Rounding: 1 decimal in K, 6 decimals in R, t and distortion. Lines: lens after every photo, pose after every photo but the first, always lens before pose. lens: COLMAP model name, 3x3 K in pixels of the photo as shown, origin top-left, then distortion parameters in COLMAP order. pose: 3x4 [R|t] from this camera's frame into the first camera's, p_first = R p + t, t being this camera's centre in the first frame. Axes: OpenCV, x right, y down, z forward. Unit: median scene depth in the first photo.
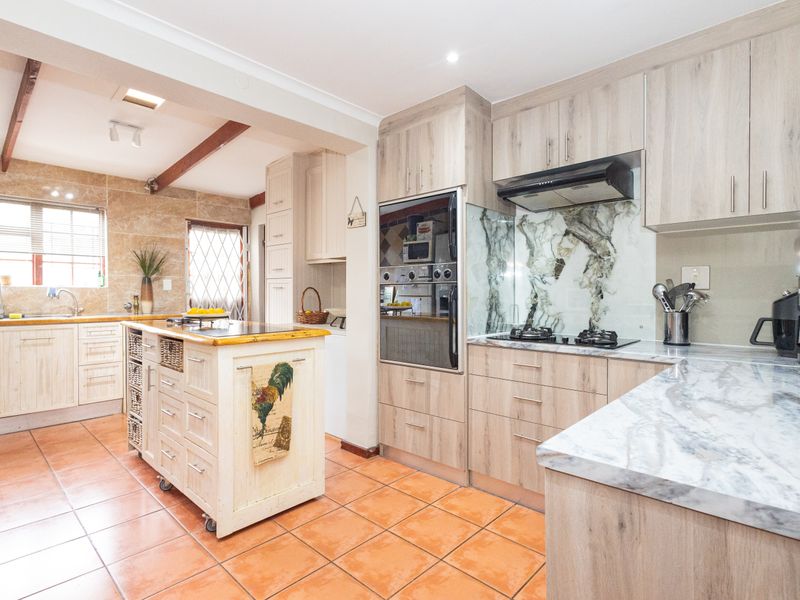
lens RADIAL K [[423.8, 0, 416.5], [0, 423.8, 297.5], [0, 0, 1]] dist [0.002790, 0.000693]
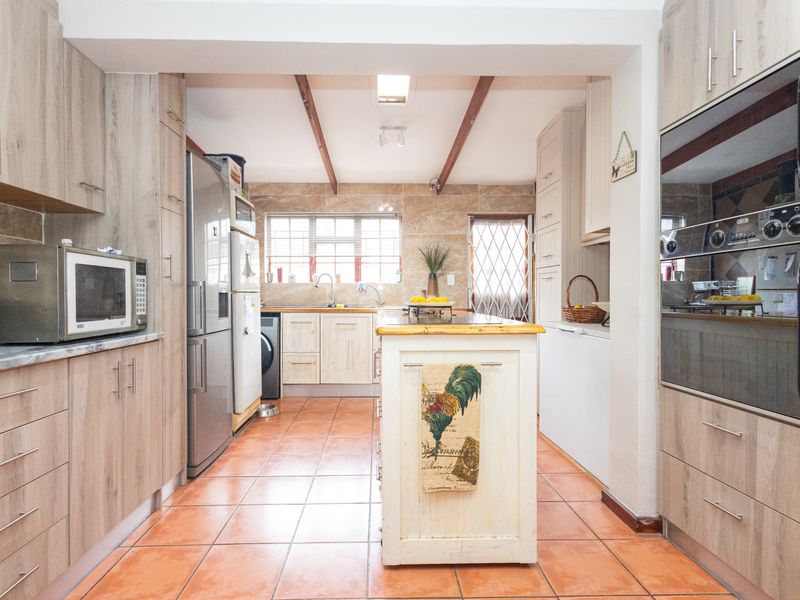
lens RADIAL K [[427.1, 0, 379.6], [0, 427.1, 299.3], [0, 0, 1]] dist [0.008335, 0.000313]
pose [[0.680473, 0.004369, -0.732760, 0.102127], [-0.005110, 0.999986, 0.001217, 0.029484], [0.732755, 0.002917, 0.680486, 0.290750]]
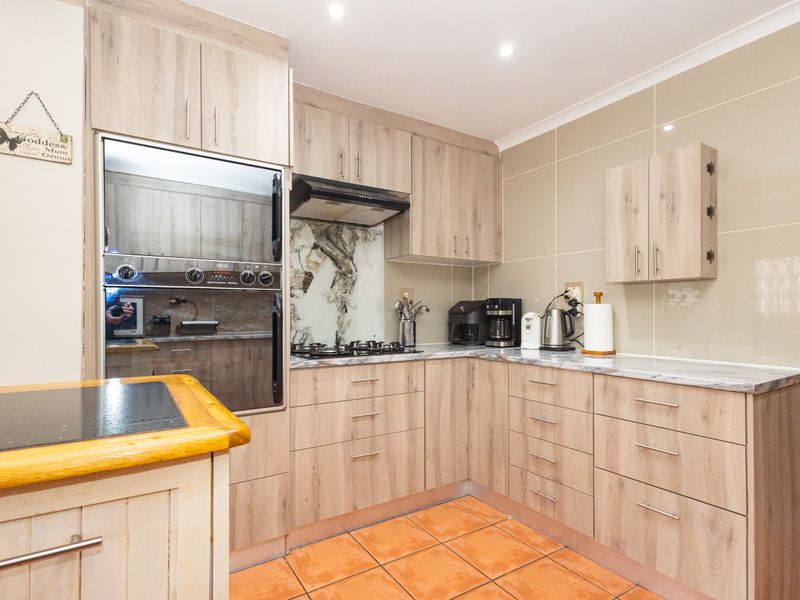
lens RADIAL K [[414.5, 0, 399.3], [0, 414.5, 313.0], [0, 0, 1]] dist [0.002785, 0.000759]
pose [[0.268594, 0.001720, 0.963252, -0.521545], [0.009962, 0.999940, -0.004563, 0.009373], [-0.963202, 0.010822, 0.268560, 0.550604]]
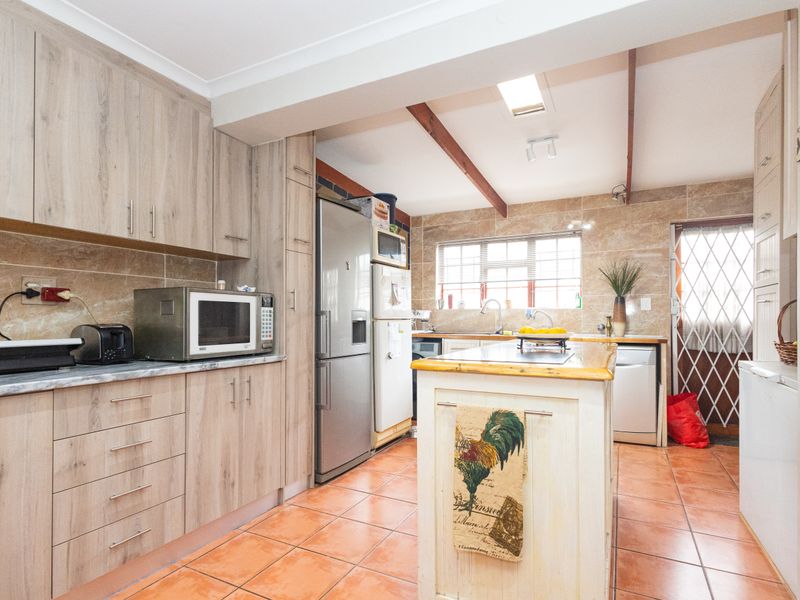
lens RADIAL K [[418.6, 0, 400.6], [0, 418.6, 317.0], [0, 0, 1]] dist [0.009903, 0.000008]
pose [[0.256793, -0.004441, -0.966456, 0.194815], [-0.011321, 0.999907, -0.007603, 0.015110], [0.966400, 0.012893, 0.256719, 0.529625]]
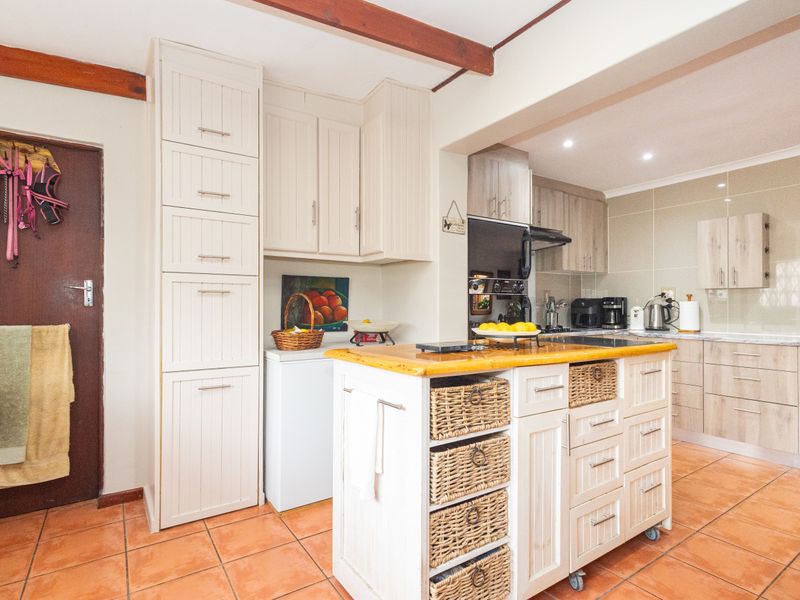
lens RADIAL K [[410.8, 0, 386.0], [0, 410.8, 304.5], [0, 0, 1]] dist [0.004505, -0.000058]
pose [[0.257357, 0.003390, 0.966311, -1.185652], [0.011448, 0.999913, -0.006557, -0.001104], [-0.966249, 0.012750, 0.257295, 1.011676]]
